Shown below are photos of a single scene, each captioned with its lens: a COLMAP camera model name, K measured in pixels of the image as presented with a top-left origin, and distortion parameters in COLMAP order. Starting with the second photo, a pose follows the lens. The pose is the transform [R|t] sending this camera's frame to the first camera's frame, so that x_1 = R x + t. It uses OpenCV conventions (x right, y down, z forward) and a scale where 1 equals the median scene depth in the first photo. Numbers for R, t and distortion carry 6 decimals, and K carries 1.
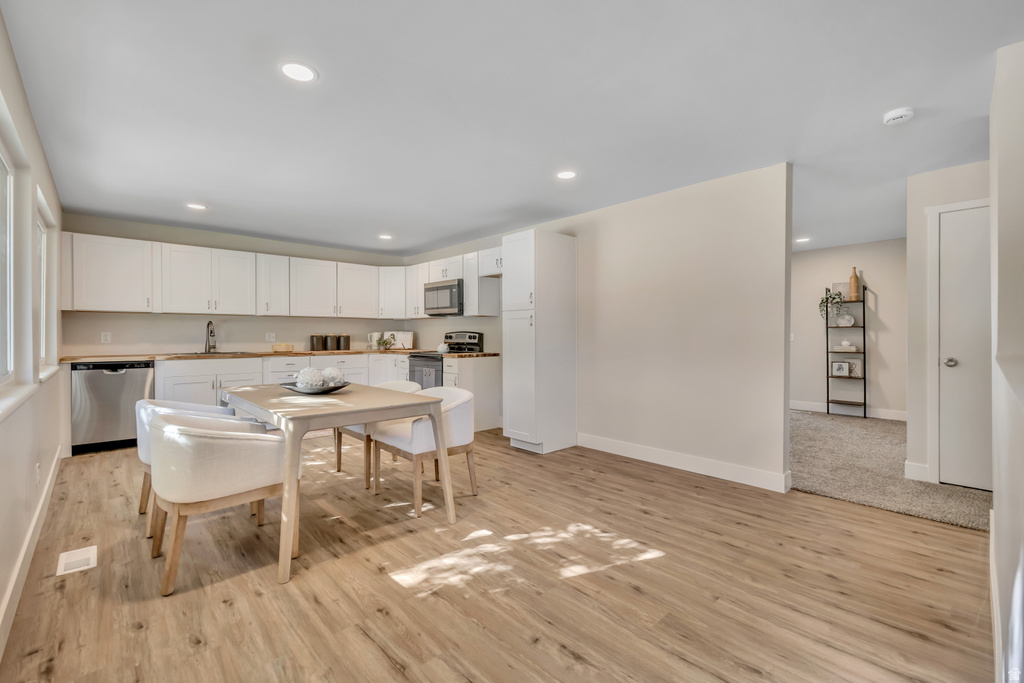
lens RADIAL K [[449.8, 0, 510.4], [0, 449.8, 336.7], [0, 0, 1]] dist [0.000689, 0.001167]
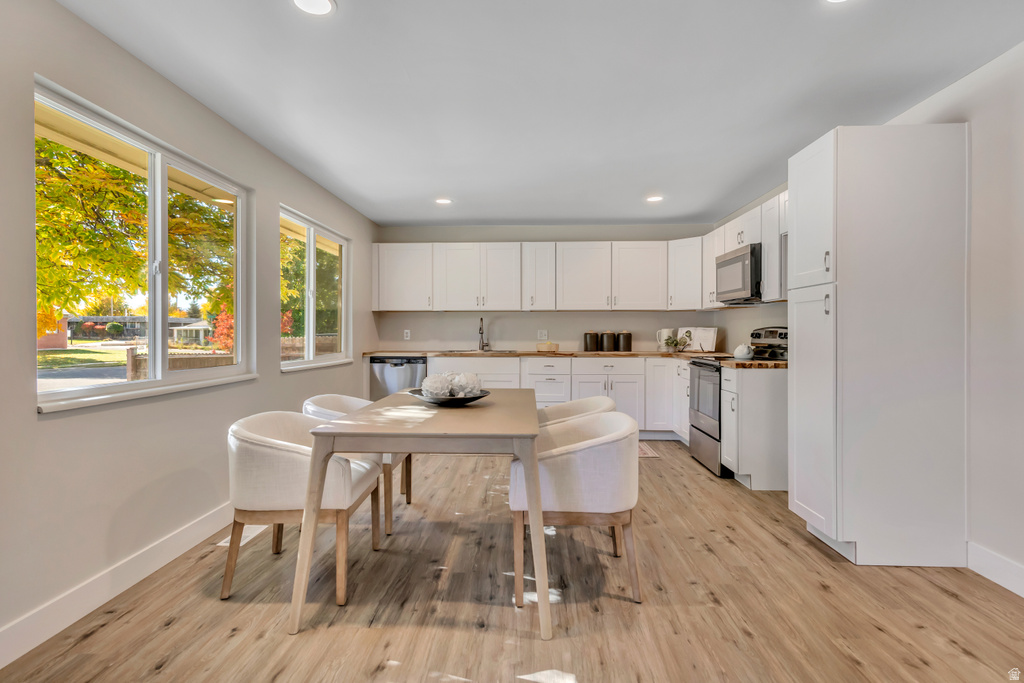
lens RADIAL K [[528.6, 0, 505.8], [0, 528.6, 336.1], [0, 0, 1]] dist [0.013352, -0.001609]
pose [[0.702288, 0.004588, -0.711878, 0.205319], [-0.003167, 0.999989, 0.003320, 0.000670], [0.711886, -0.000077, 0.702295, 0.268669]]
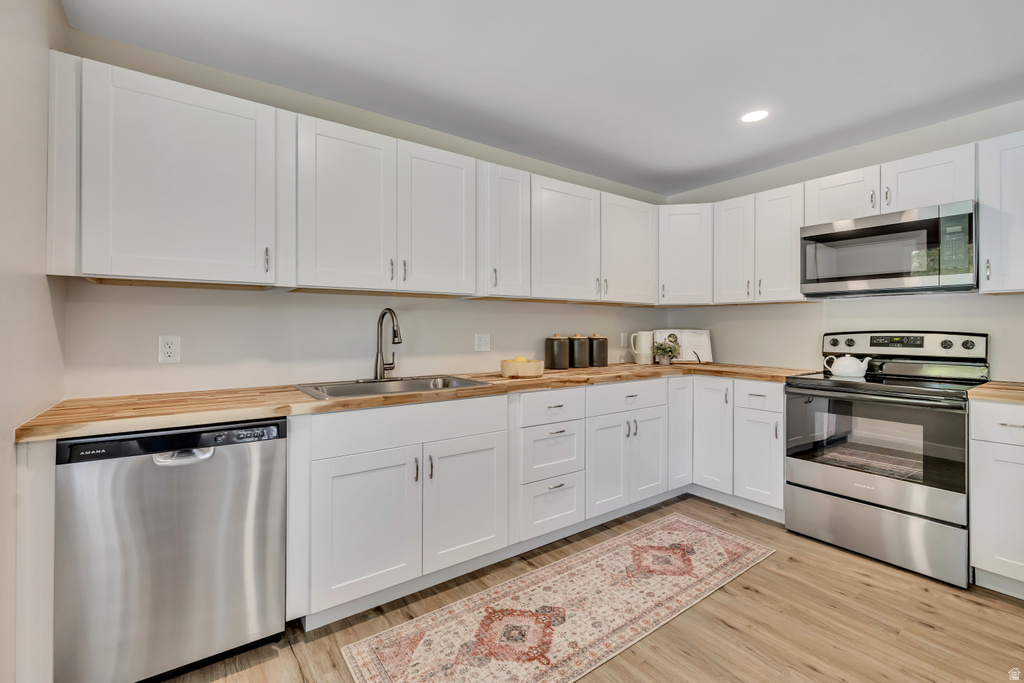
lens RADIAL K [[449.8, 0, 506.2], [0, 449.8, 327.5], [0, 0, 1]] dist [0.000689, 0.001167]
pose [[0.992641, -0.002623, -0.121068, -0.568256], [0.001487, 0.999954, -0.009475, -0.013698], [0.121088, 0.009225, 0.992599, 0.657168]]
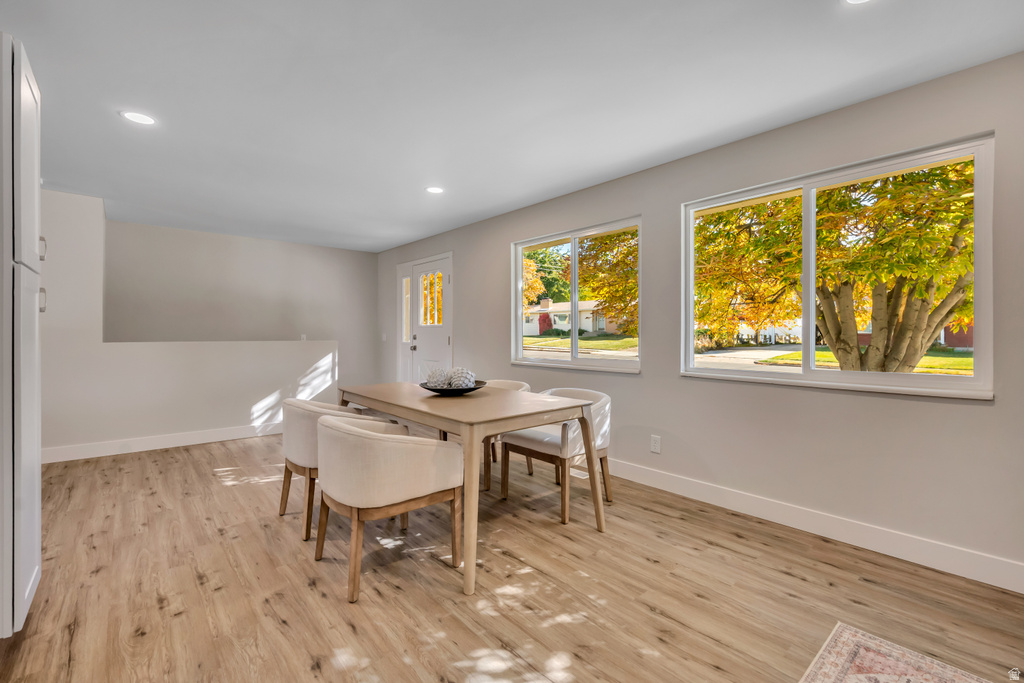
lens RADIAL K [[449.8, 0, 506.2], [0, 449.8, 338.3], [0, 0, 1]] dist [0.000689, 0.001167]
pose [[-0.998914, -0.000438, 0.046580, -0.388465], [0.000104, 0.999932, 0.011631, -0.002755], [-0.046582, 0.011623, -0.998847, 1.293073]]
